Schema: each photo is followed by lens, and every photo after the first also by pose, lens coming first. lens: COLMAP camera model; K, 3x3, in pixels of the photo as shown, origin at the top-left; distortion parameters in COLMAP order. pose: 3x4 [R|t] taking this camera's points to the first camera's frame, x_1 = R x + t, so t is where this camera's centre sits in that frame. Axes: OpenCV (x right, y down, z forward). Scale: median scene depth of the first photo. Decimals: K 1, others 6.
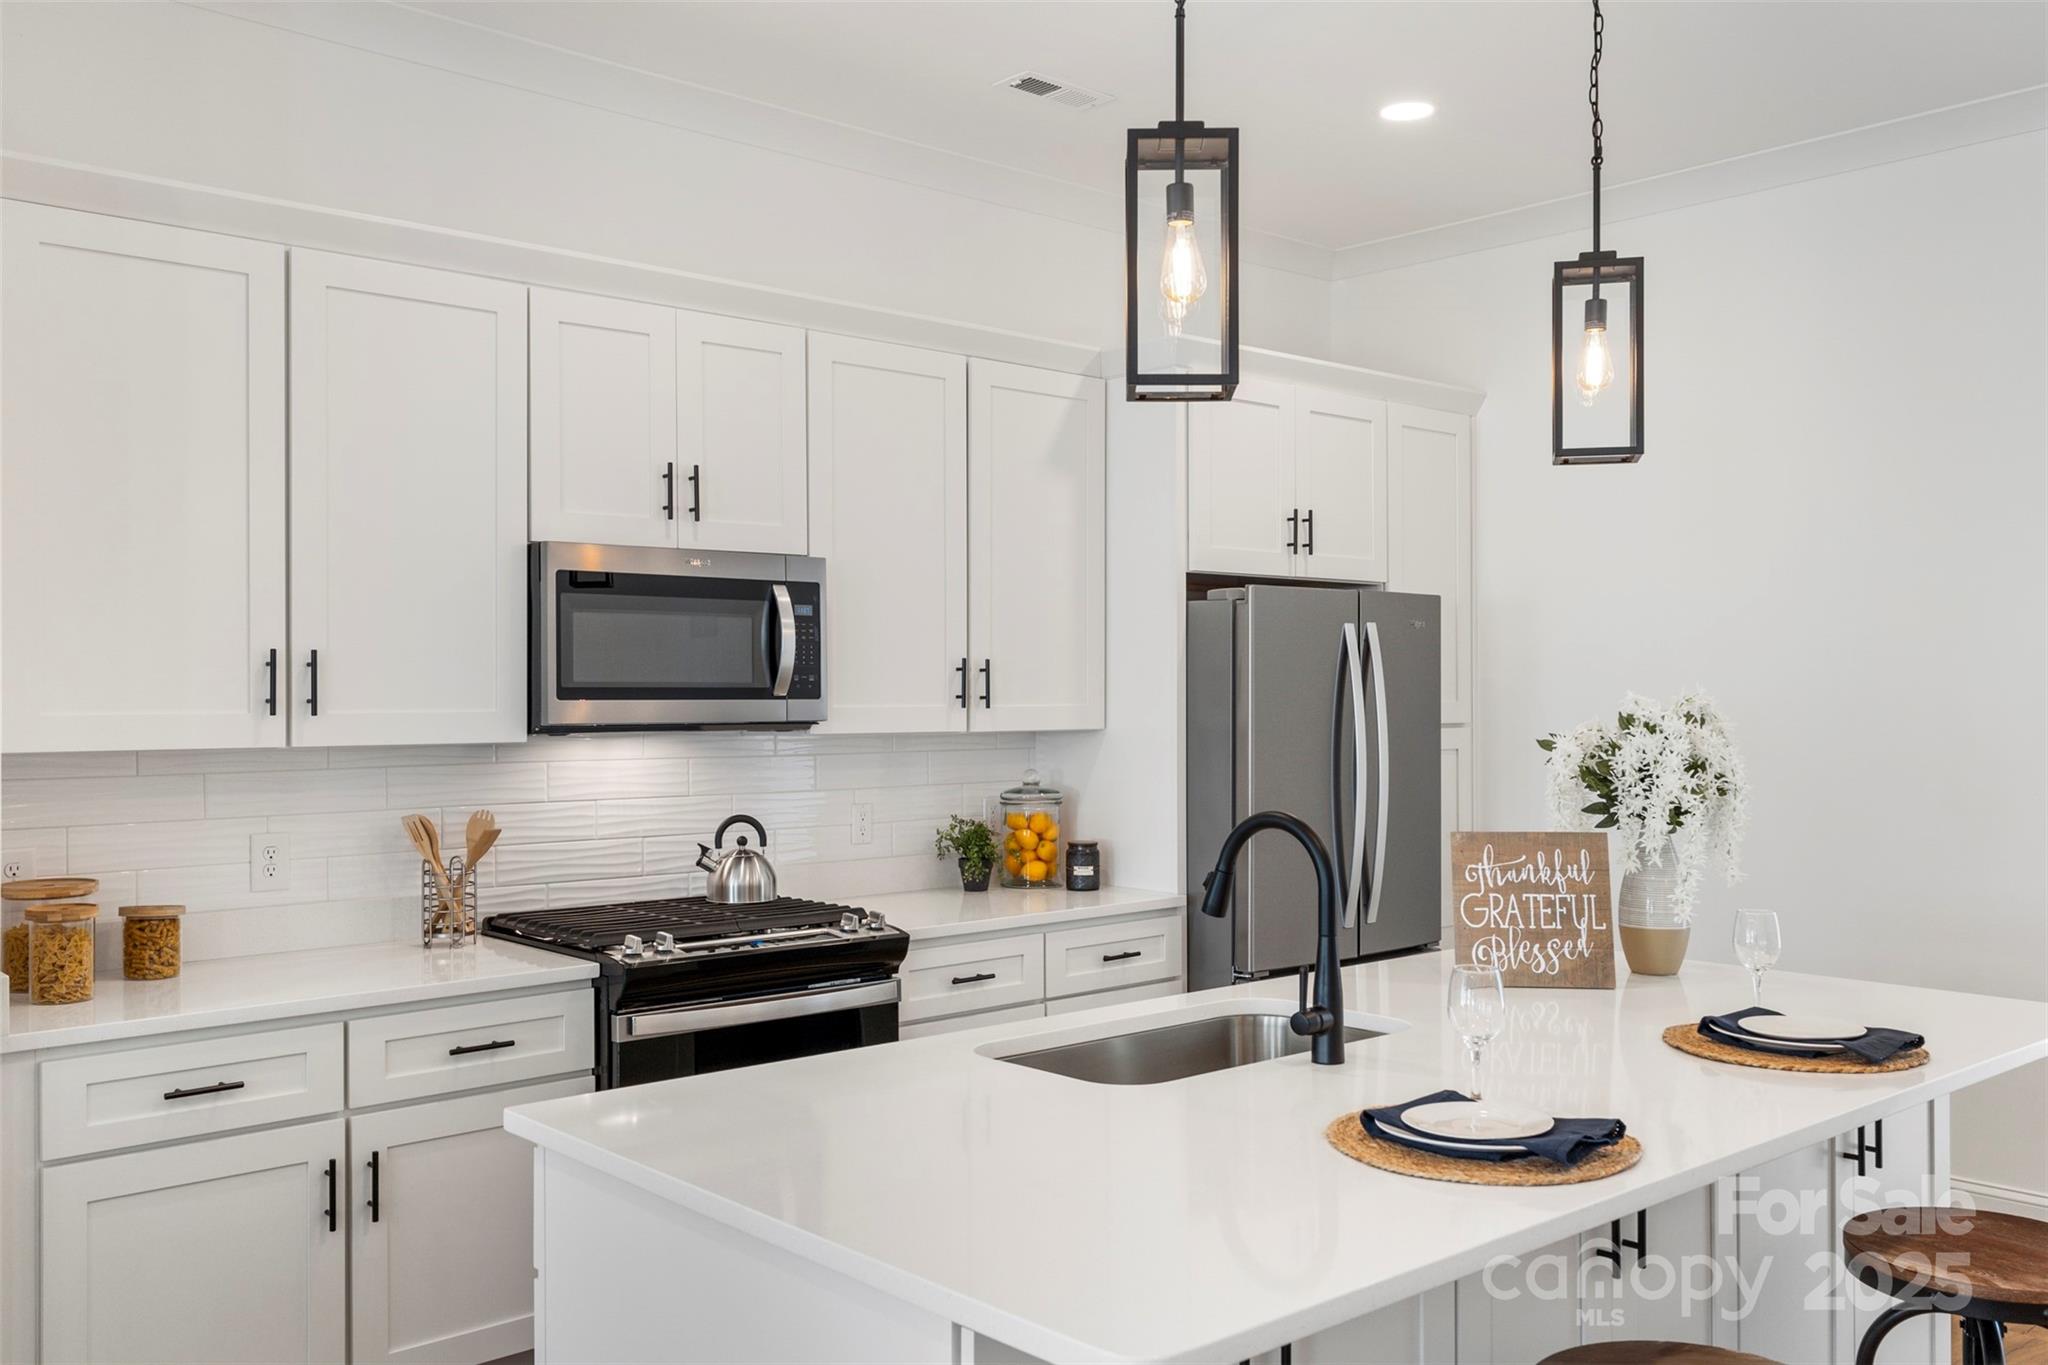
lens RADIAL K [[1769.3, 0, 1024.5], [0, 1769.3, 687.0], [0, 0, 1]] dist [0.041628, 0.000495]
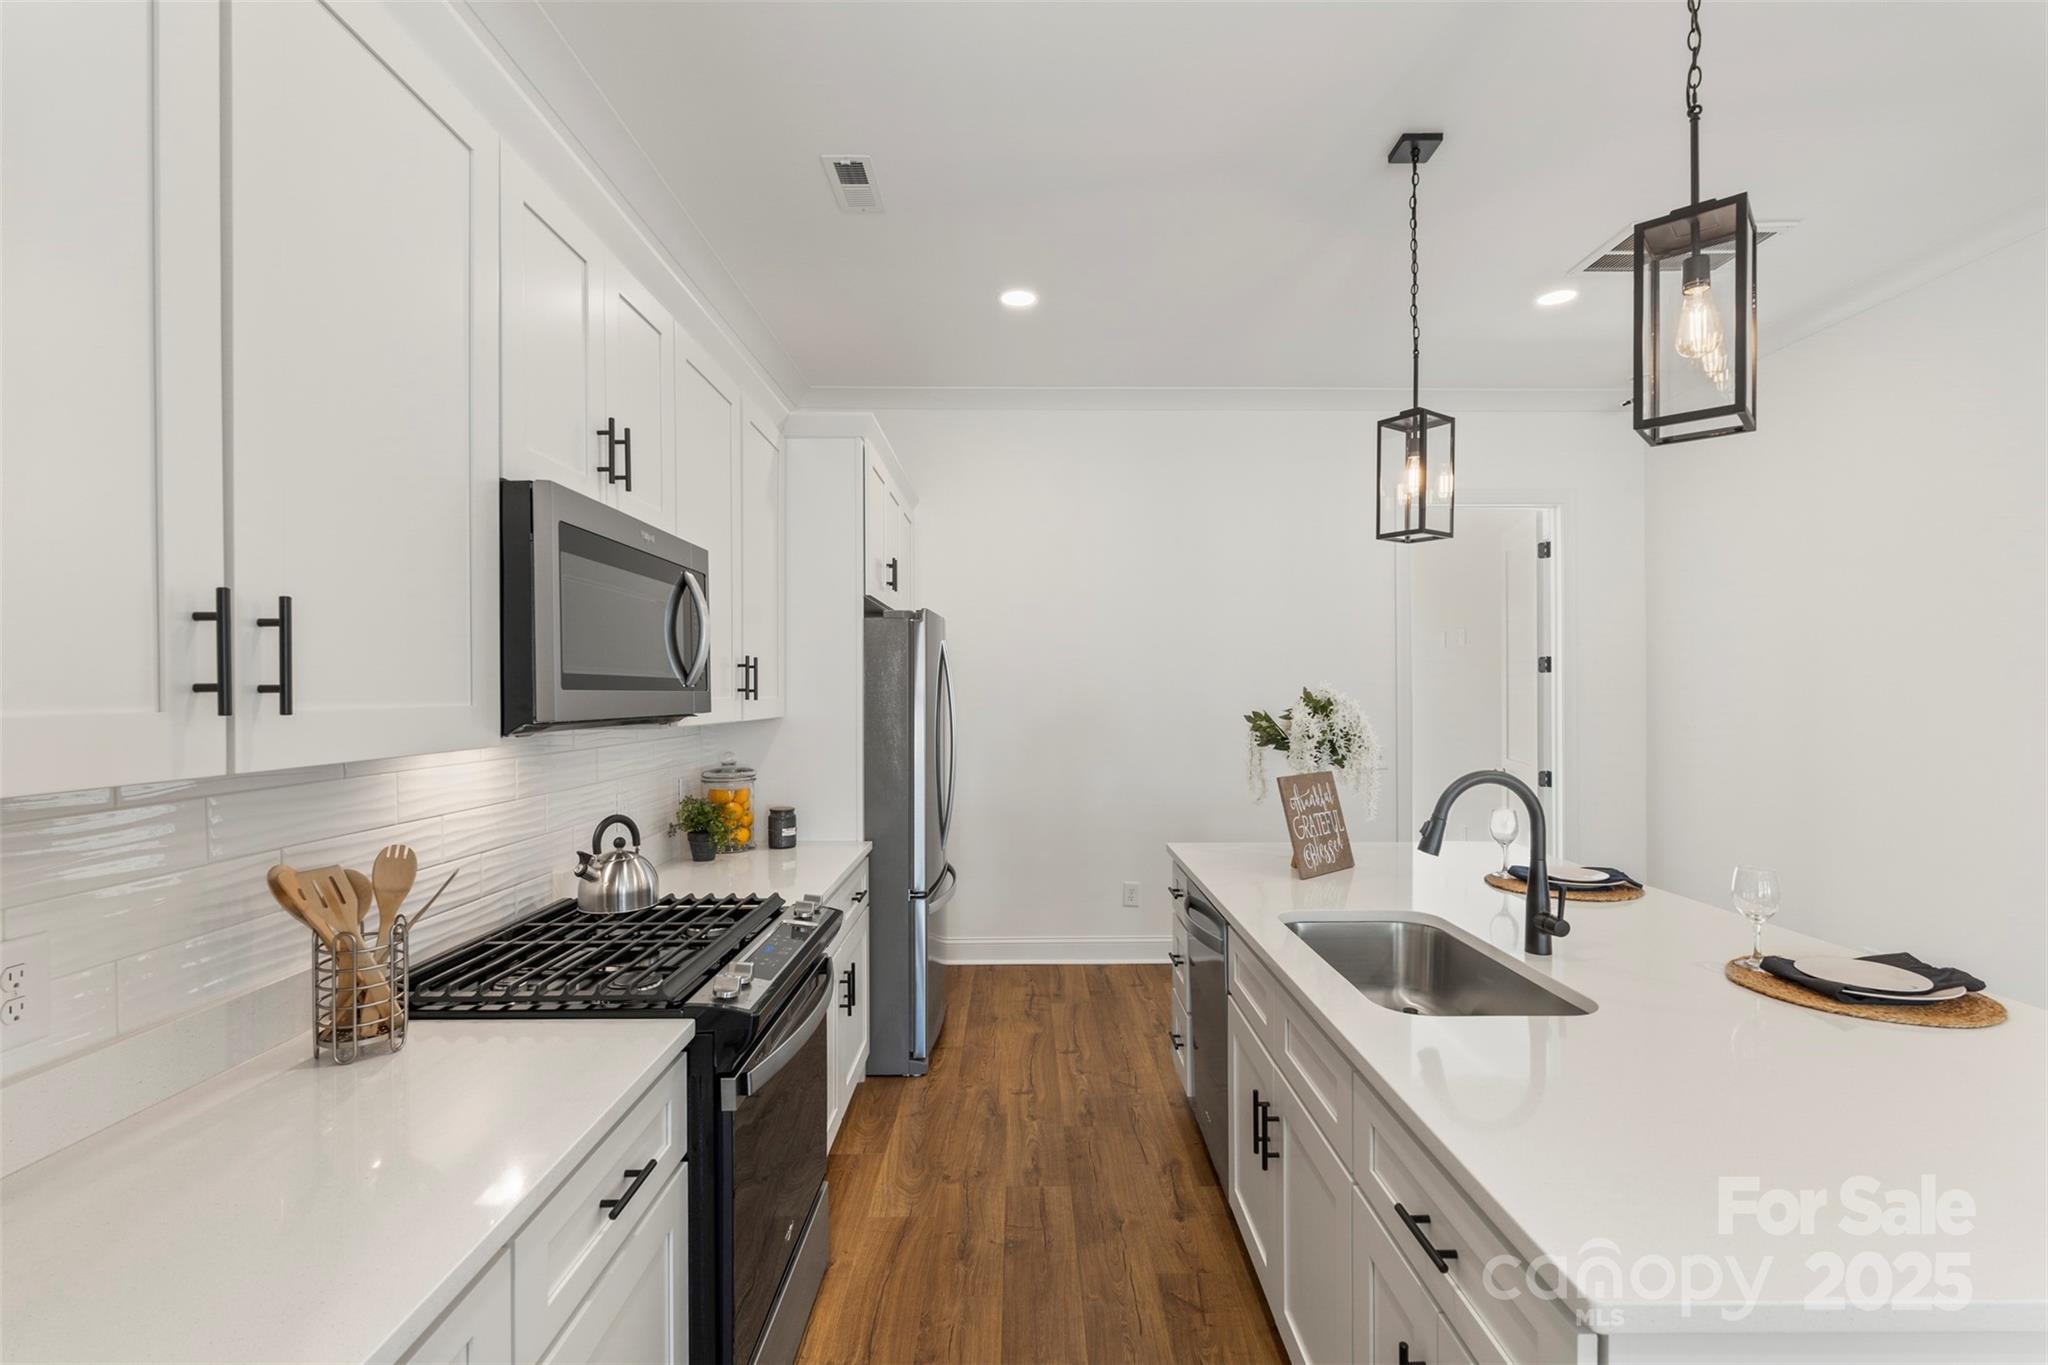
lens RADIAL K [[918.8, 0, 1022.8], [0, 918.8, 680.3], [0, 0, 1]] dist [0.013675, -0.000248]
pose [[0.670287, 0.006355, 0.742075, -0.379135], [0.003499, 0.999925, -0.011724, 0.007562], [-0.742094, 0.010455, 0.670214, 0.516446]]
